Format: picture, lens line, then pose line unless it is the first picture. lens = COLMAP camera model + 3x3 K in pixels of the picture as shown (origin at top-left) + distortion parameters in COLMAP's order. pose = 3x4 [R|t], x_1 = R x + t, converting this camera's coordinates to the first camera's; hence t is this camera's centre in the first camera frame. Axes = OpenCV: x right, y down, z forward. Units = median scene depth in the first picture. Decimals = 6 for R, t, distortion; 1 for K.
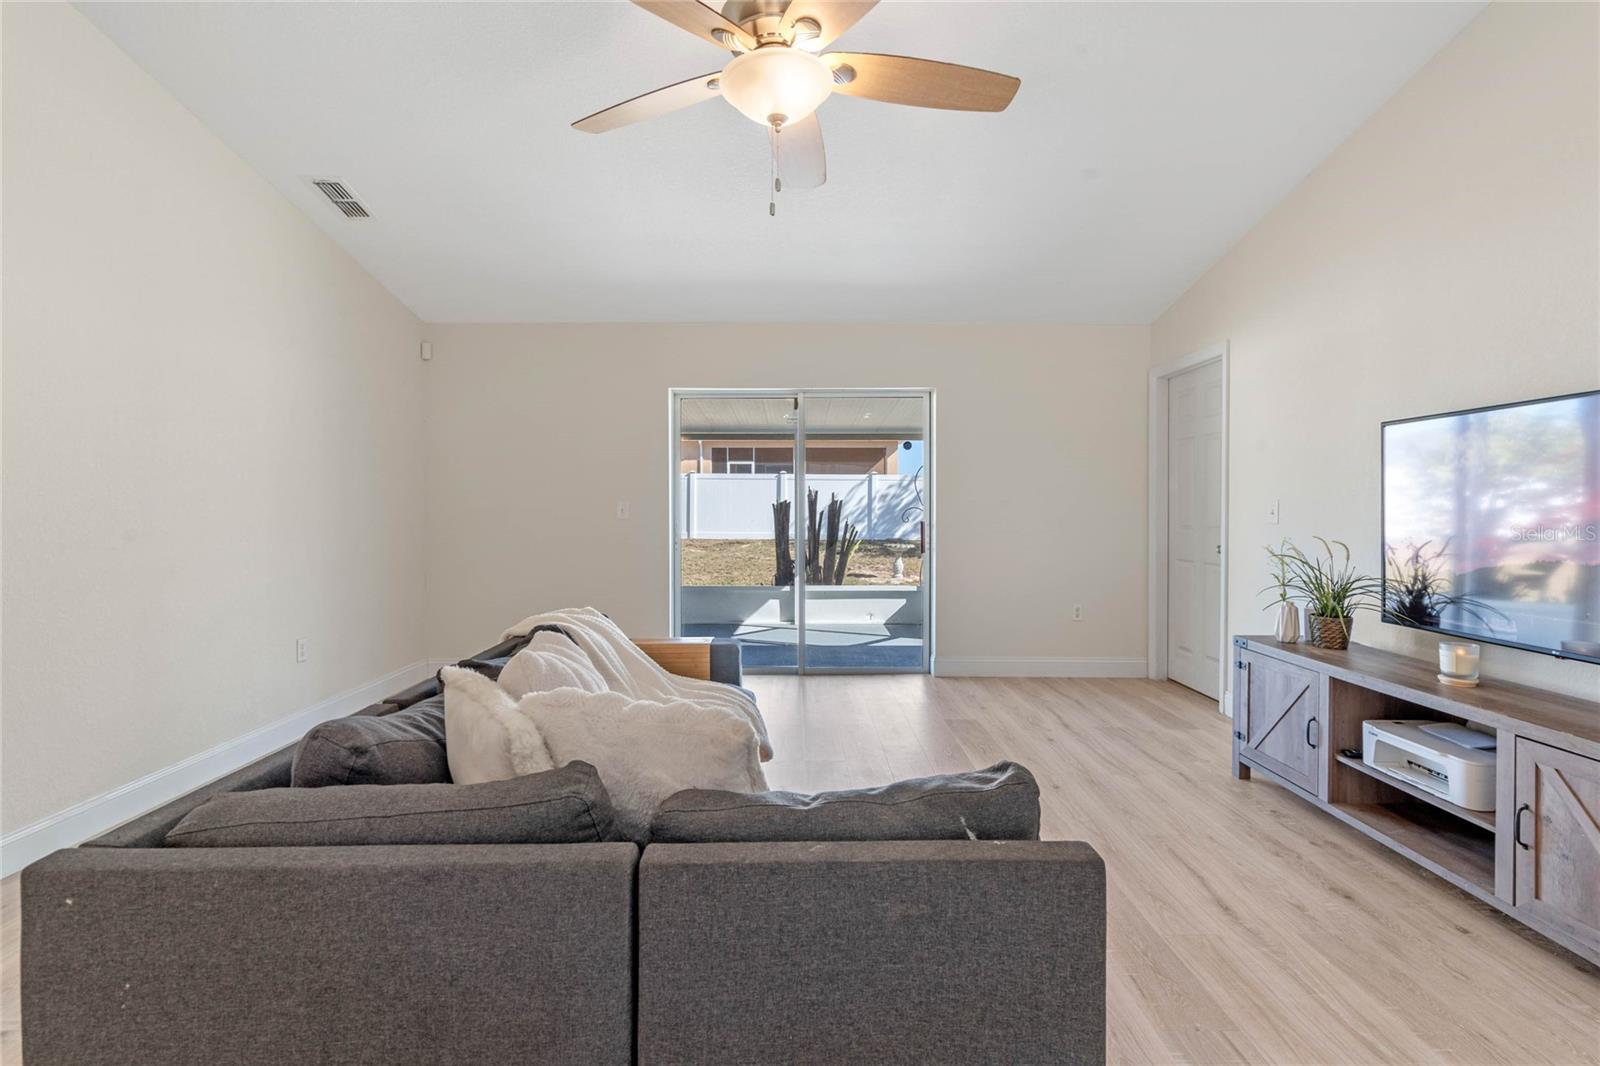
lens RADIAL K [[738.5, 0, 801.1], [0, 738.5, 523.4], [0, 0, 1]] dist [-0.002257, 0.000739]
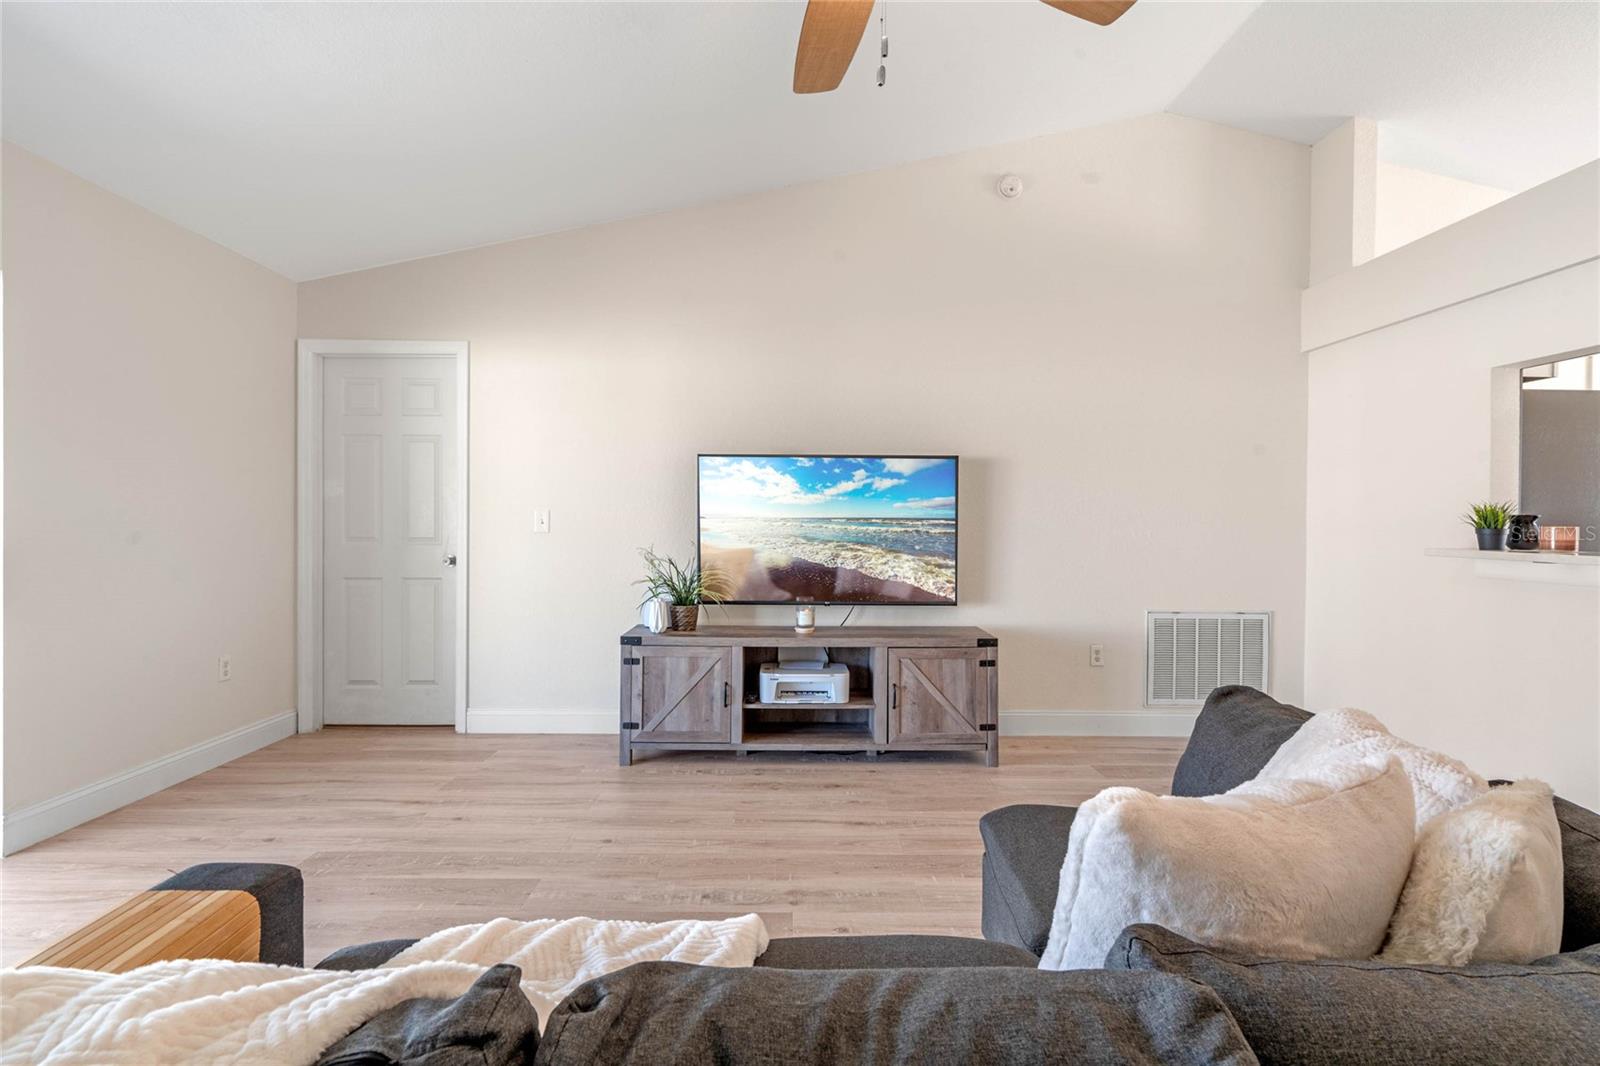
lens RADIAL K [[738.5, 0, 789.6], [0, 738.5, 533.4], [0, 0, 1]] dist [-0.002257, 0.000739]
pose [[0.001836, -0.018779, 0.999822, -0.502120], [0.016128, 0.999694, 0.018747, -0.015278], [-0.999868, 0.016090, 0.002139, 0.766933]]
